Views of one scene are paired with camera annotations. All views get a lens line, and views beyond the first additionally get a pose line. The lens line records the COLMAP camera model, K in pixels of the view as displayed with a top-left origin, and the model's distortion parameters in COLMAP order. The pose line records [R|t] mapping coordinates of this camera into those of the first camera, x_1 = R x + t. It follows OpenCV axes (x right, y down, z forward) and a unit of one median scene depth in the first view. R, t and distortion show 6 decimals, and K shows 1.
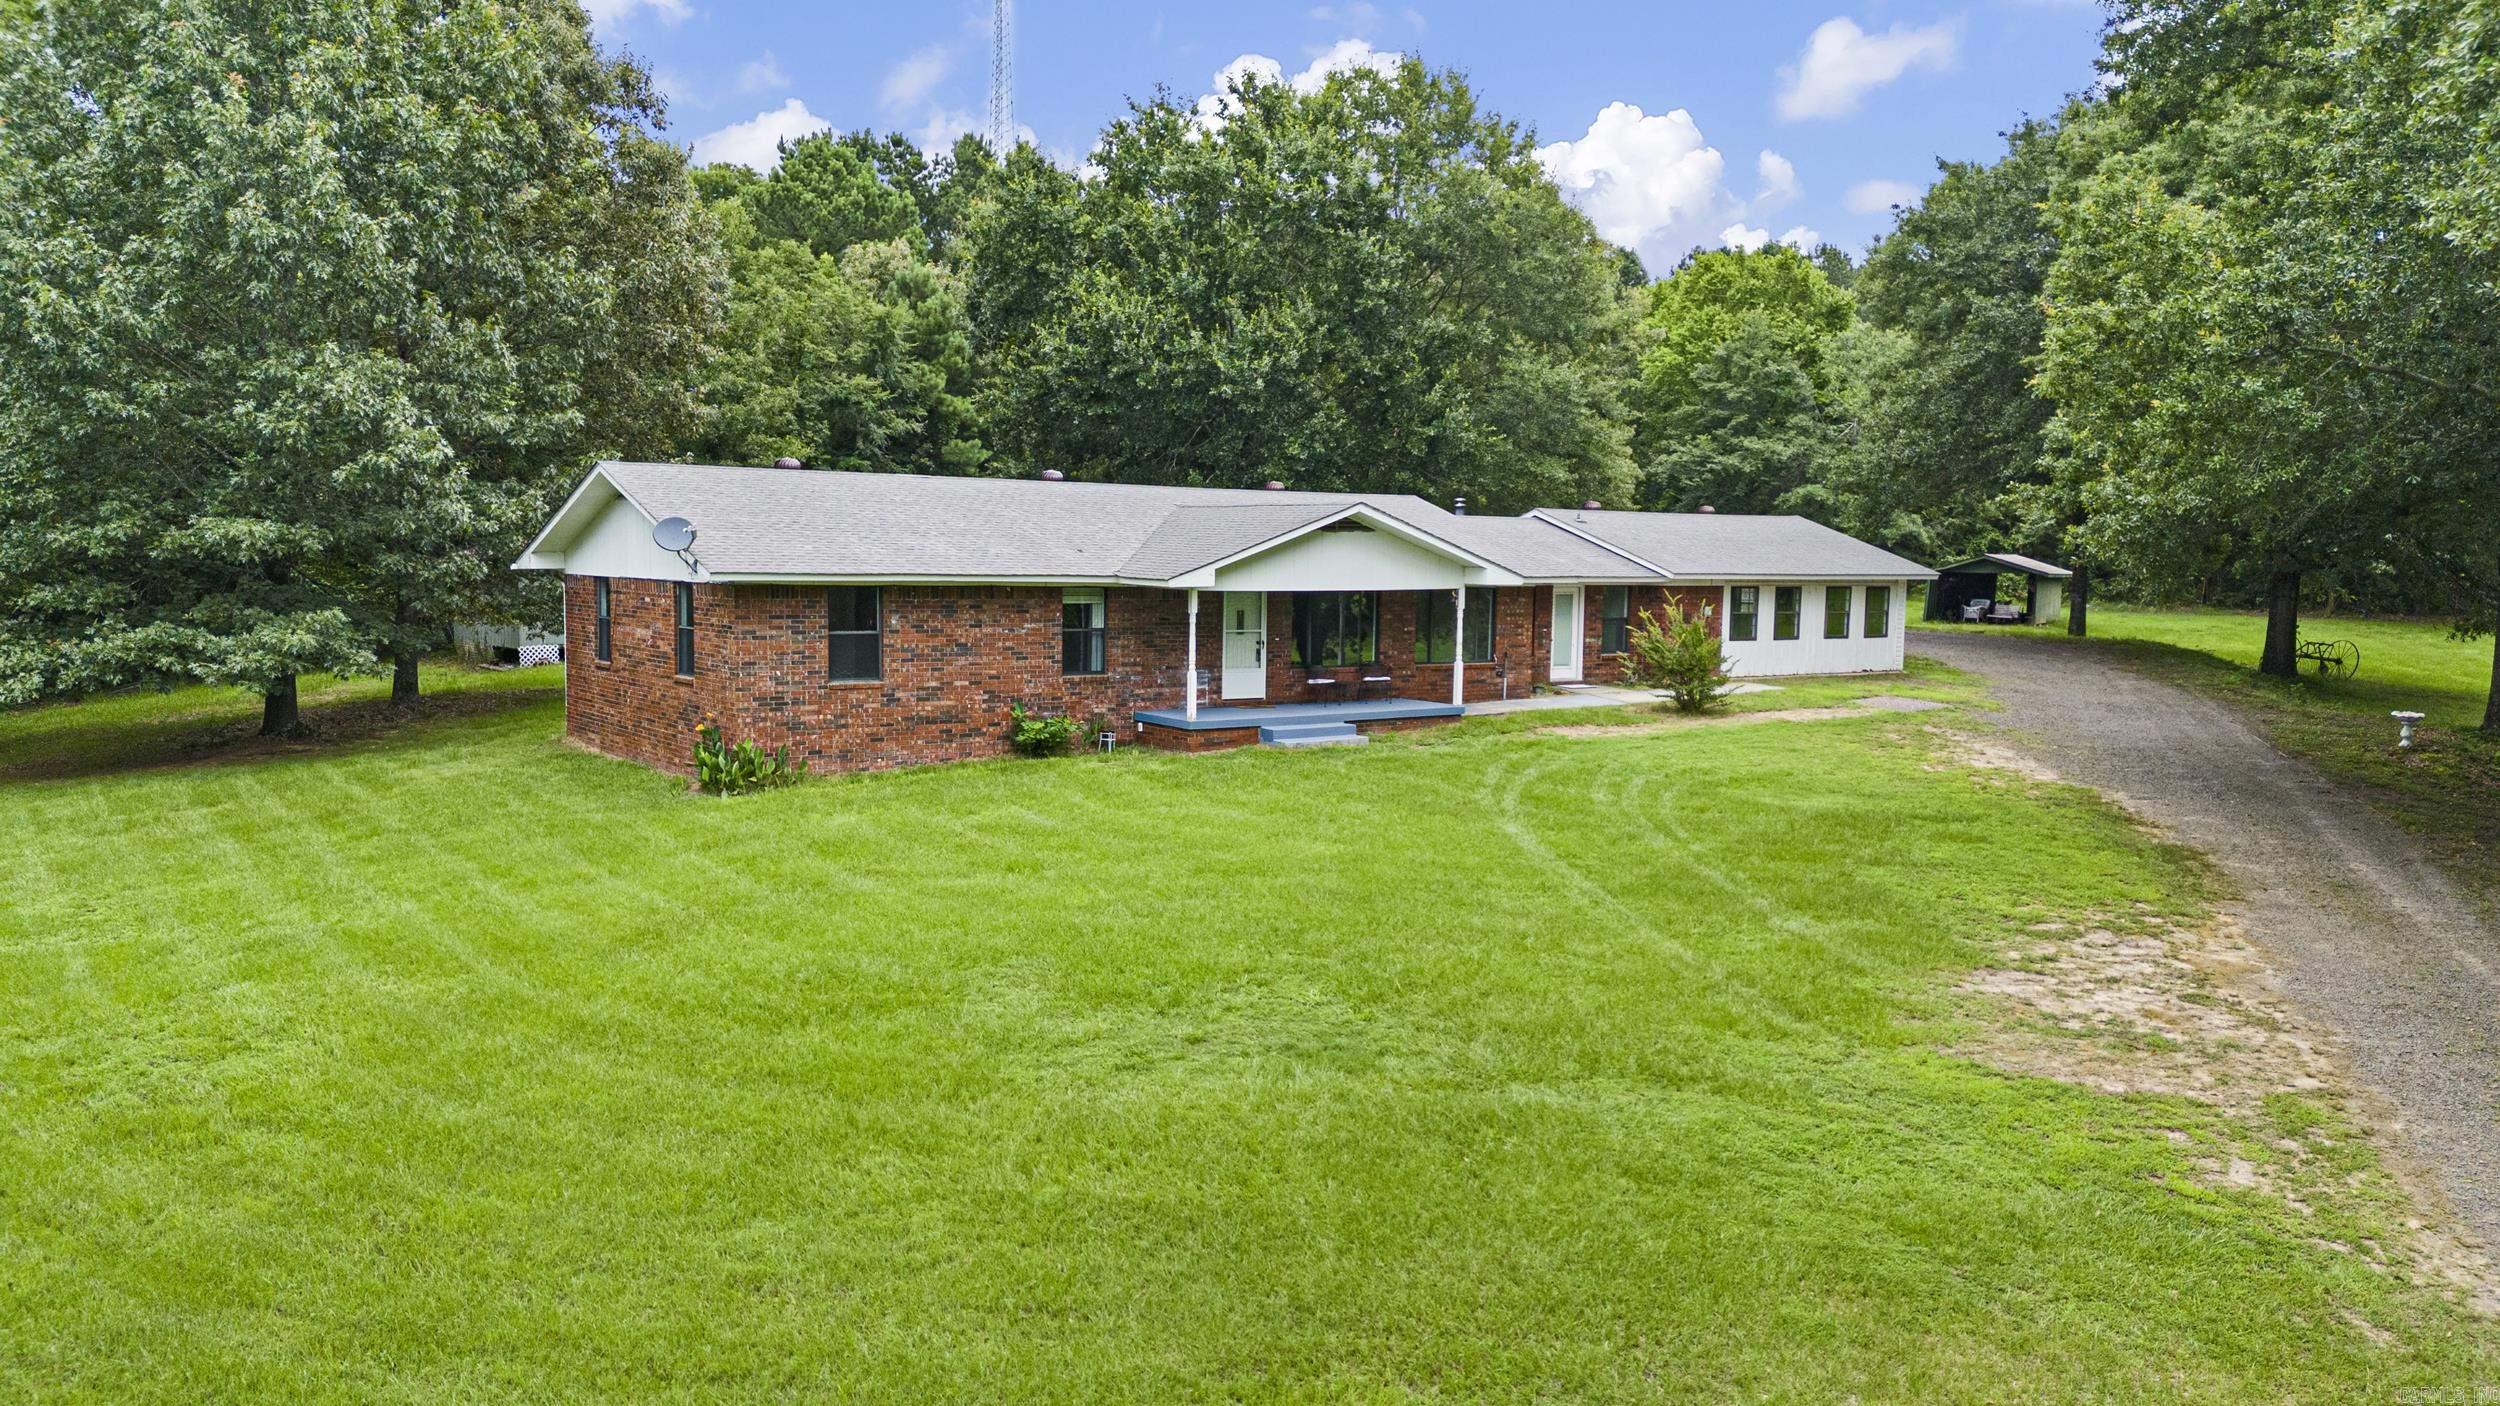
lens RADIAL K [[1779.7, 0, 1250.0], [0, 1779.7, 703.0], [0, 0, 1]] dist [-0.001570, -0.001776]
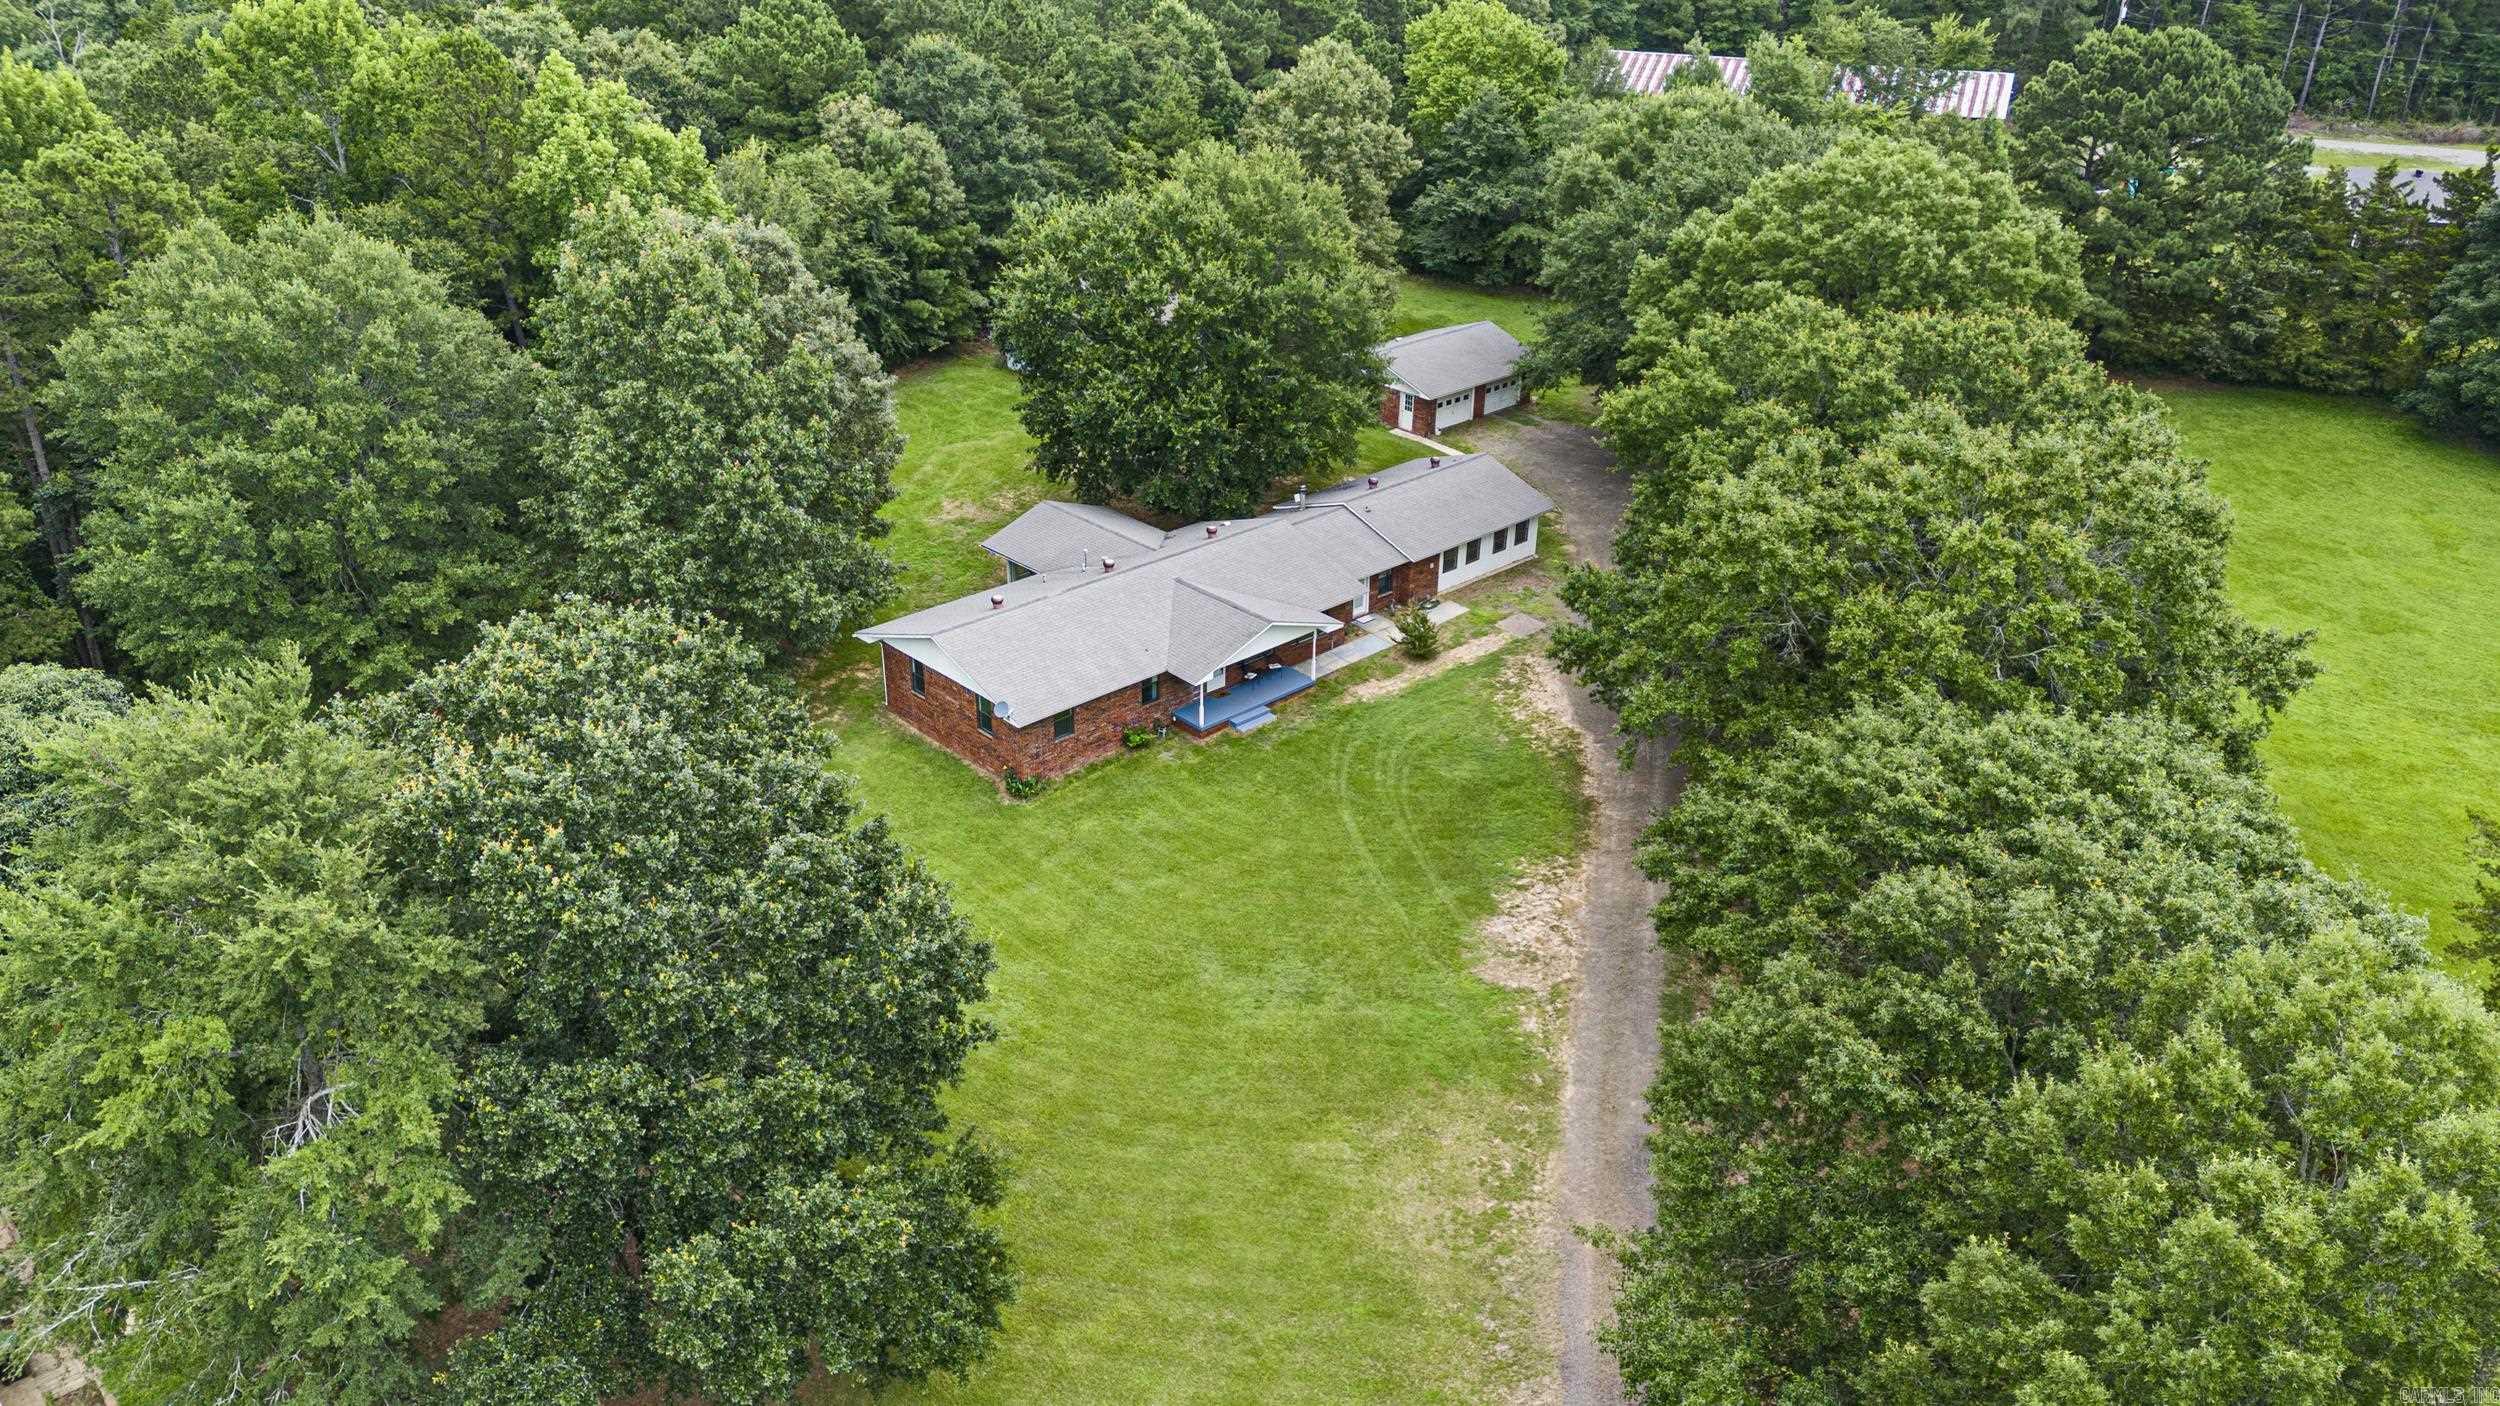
lens RADIAL K [[1779.7, 0, 1250.0], [0, 1779.7, 703.0], [0, 0, 1]] dist [-0.001570, -0.001776]
pose [[0.990700, -0.066054, 0.118959, -0.128696], [0.013109, 0.916533, 0.399745, -0.495357], [-0.135435, -0.394468, 0.908874, -0.568461]]
